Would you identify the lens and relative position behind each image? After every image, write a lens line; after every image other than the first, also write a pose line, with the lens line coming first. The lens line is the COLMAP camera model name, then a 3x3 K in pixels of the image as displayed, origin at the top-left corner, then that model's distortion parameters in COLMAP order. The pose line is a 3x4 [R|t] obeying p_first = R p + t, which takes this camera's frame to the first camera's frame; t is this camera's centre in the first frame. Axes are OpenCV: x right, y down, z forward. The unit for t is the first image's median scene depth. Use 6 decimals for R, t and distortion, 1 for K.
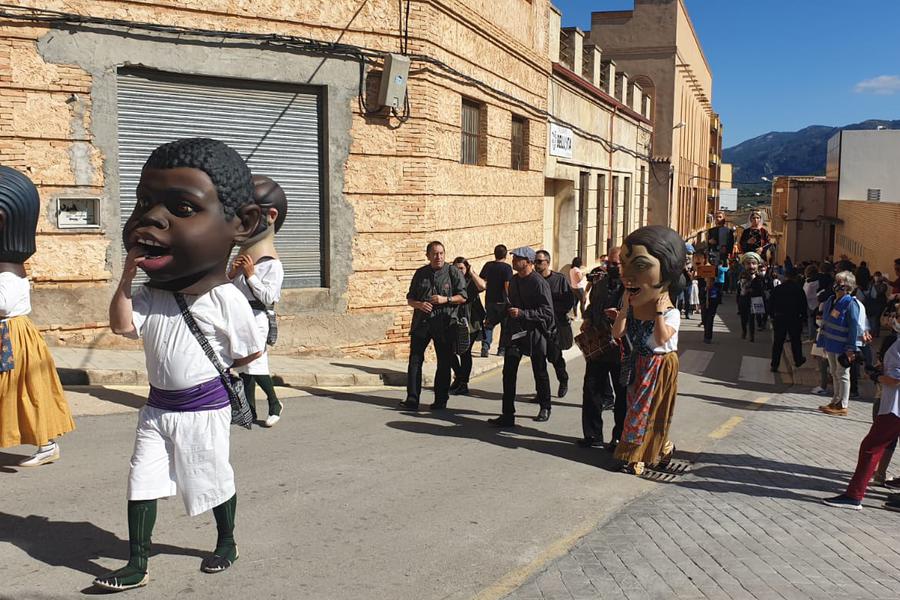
lens RADIAL K [[969.3, 0, 454.3], [0, 969.3, 304.9], [0, 0, 1]] dist [0.017891, 0.000000]
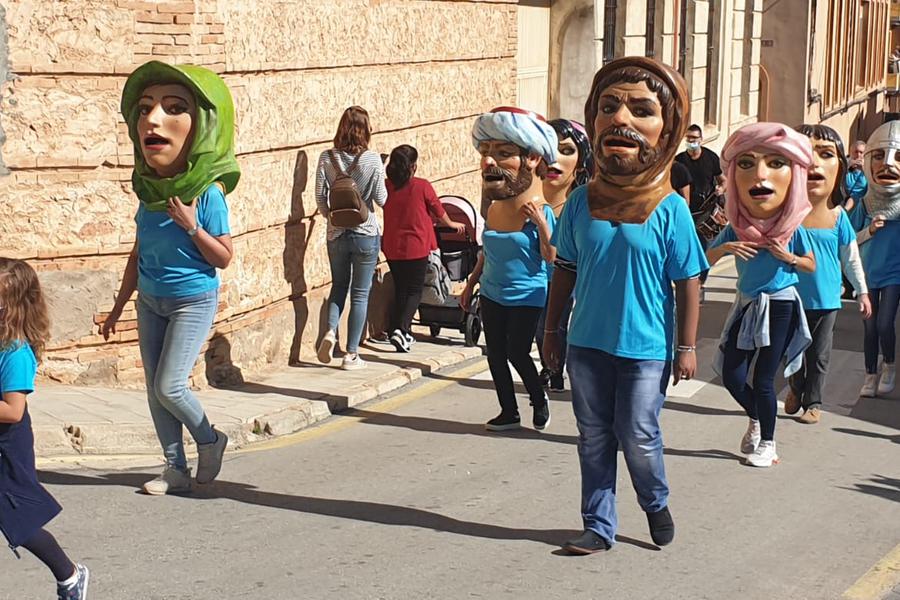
lens RADIAL K [[1811.6, 0, 467.8], [0, 1811.6, 296.7], [0, 0, 1]] dist [0.121695, 0.000000]
pose [[0.999592, 0.006745, 0.027754, 0.048988], [-0.007774, 0.999280, 0.037129, -0.007404], [-0.027484, -0.037330, 0.998925, 0.157380]]
